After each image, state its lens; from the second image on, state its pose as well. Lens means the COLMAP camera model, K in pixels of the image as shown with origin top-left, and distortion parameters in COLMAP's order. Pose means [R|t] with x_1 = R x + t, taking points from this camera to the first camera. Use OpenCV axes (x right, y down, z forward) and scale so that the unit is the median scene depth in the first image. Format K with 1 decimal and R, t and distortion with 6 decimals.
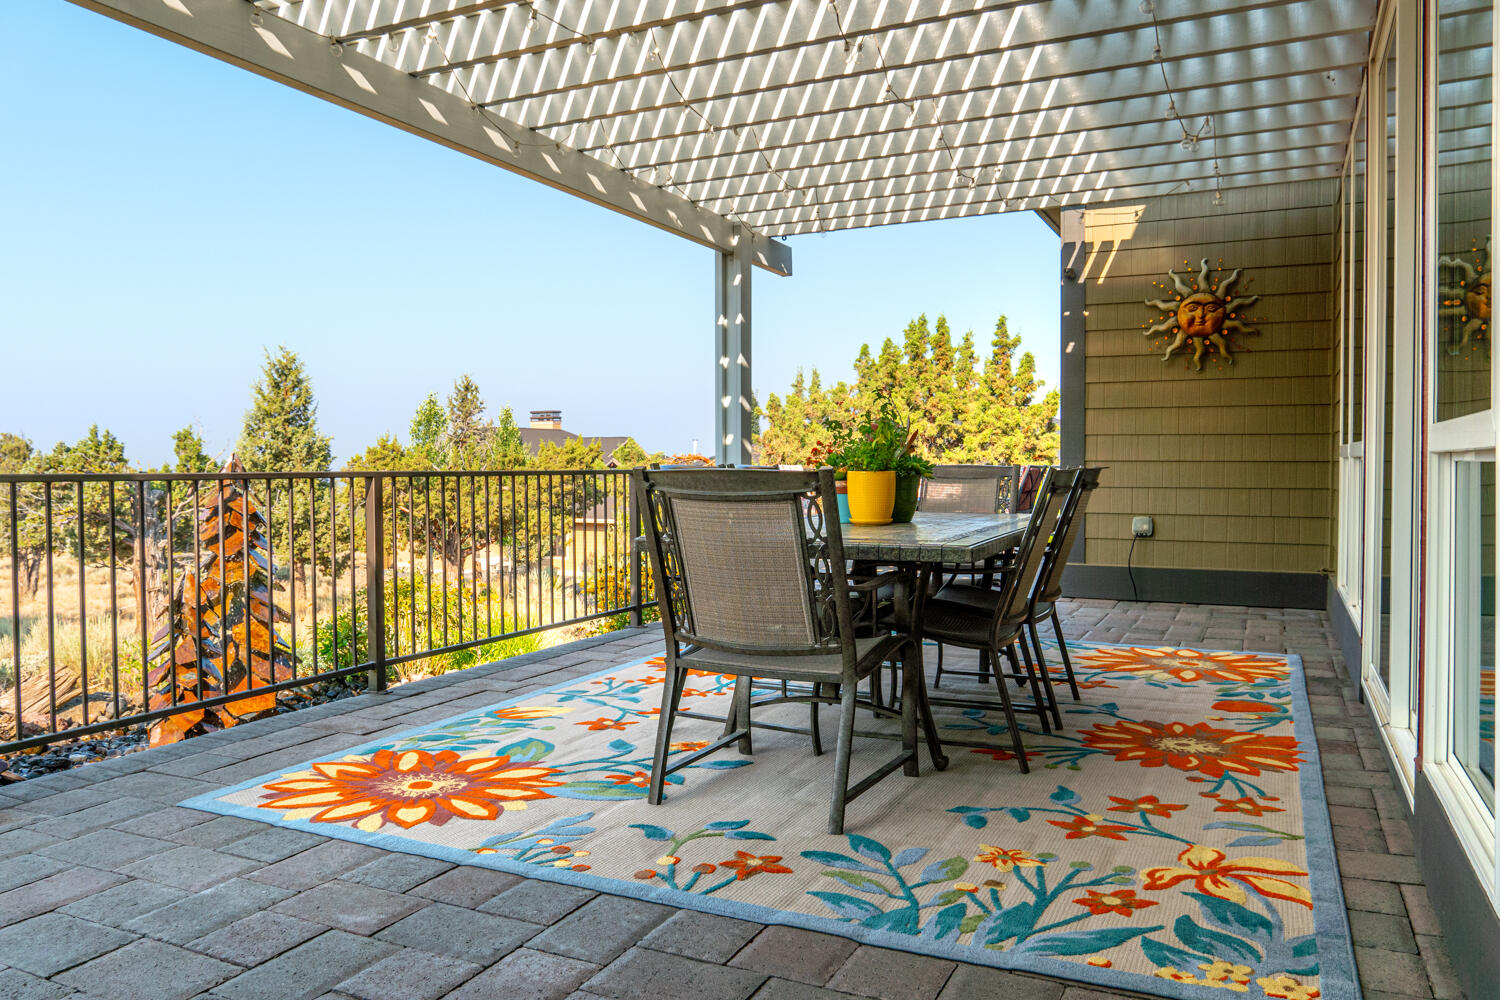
lens RADIAL K [[1092.3, 0, 748.9], [0, 1092.3, 491.1], [0, 0, 1]] dist [-0.008503, -0.001231]
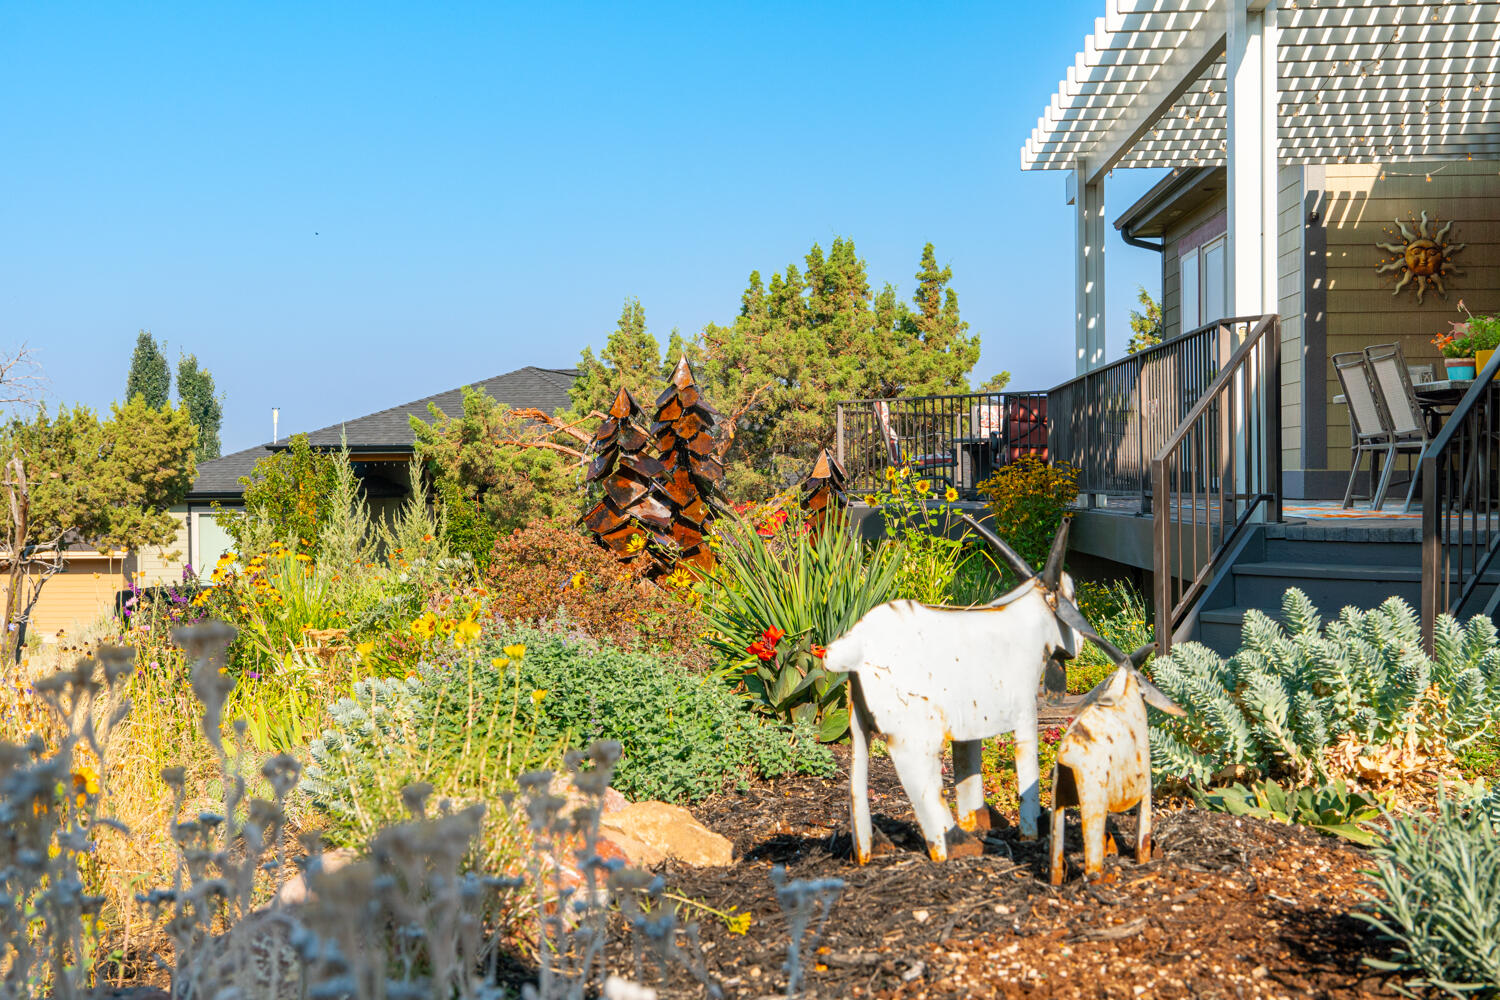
lens RADIAL K [[1853.4, 0, 750.8], [0, 1853.4, 498.0], [0, 0, 1]] dist [0.086305, 0.000000]
pose [[0.918516, -0.010224, 0.395252, -0.357046], [0.016009, 0.999808, -0.011343, 0.037821], [-0.395060, 0.016746, 0.918503, -0.198006]]
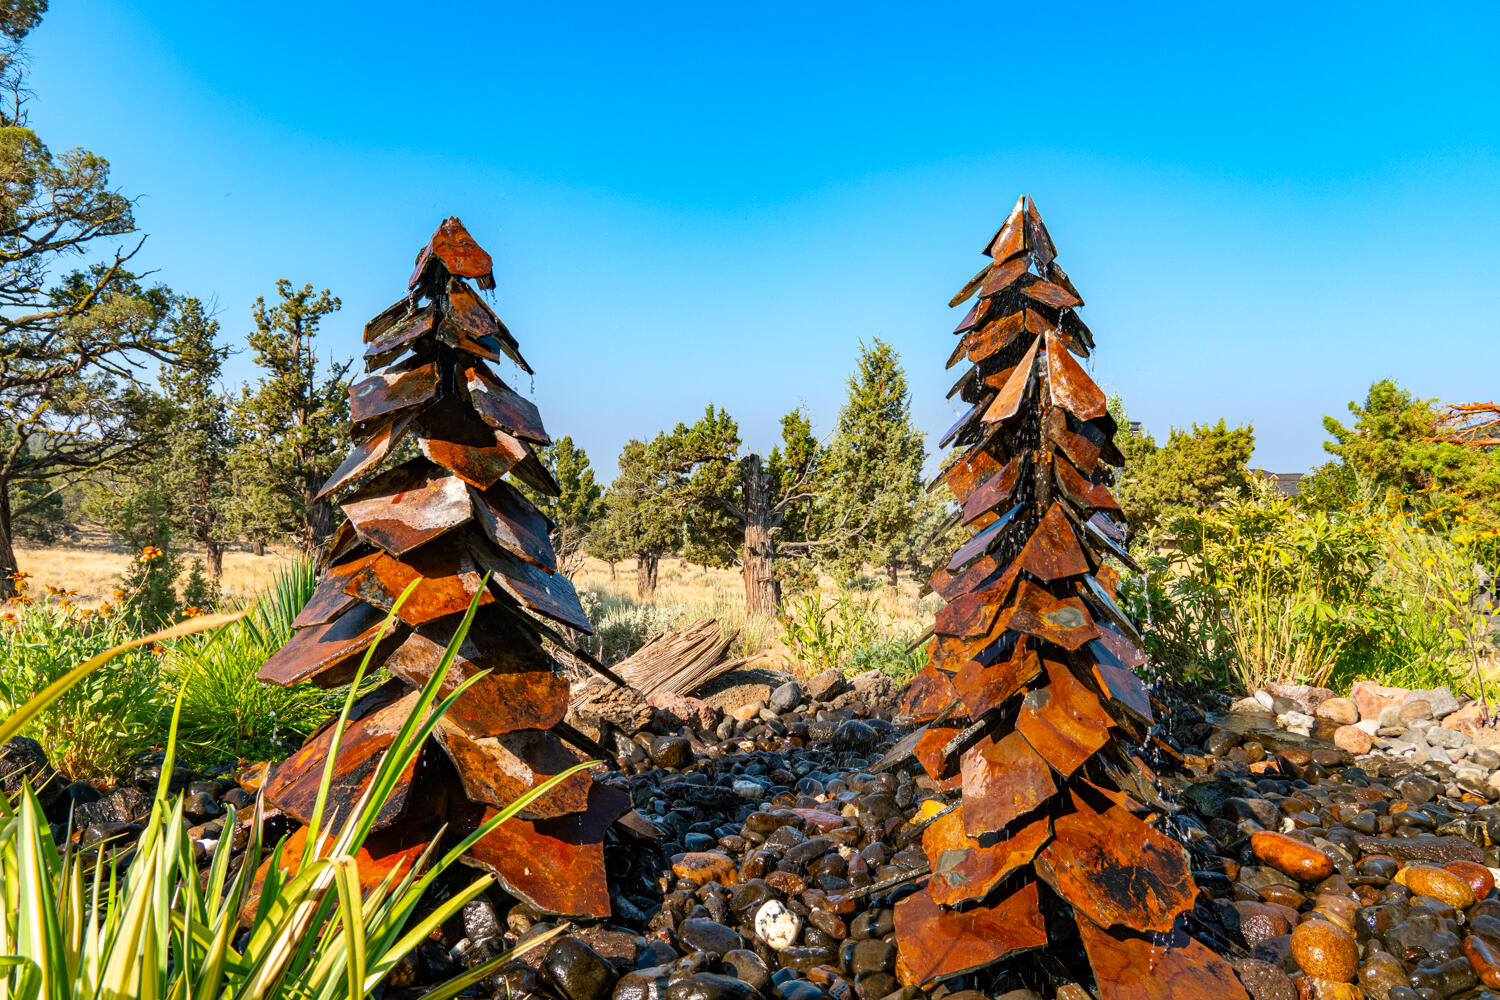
lens RADIAL K [[1092.3, 0, 748.8], [0, 1092.3, 499.5], [0, 0, 1]] dist [-0.008503, -0.001231]
pose [[0.880884, 0.002510, -0.473326, -0.111501], [-0.010862, 0.999830, -0.014913, 0.035311], [0.473208, 0.018278, 0.880761, 0.163651]]
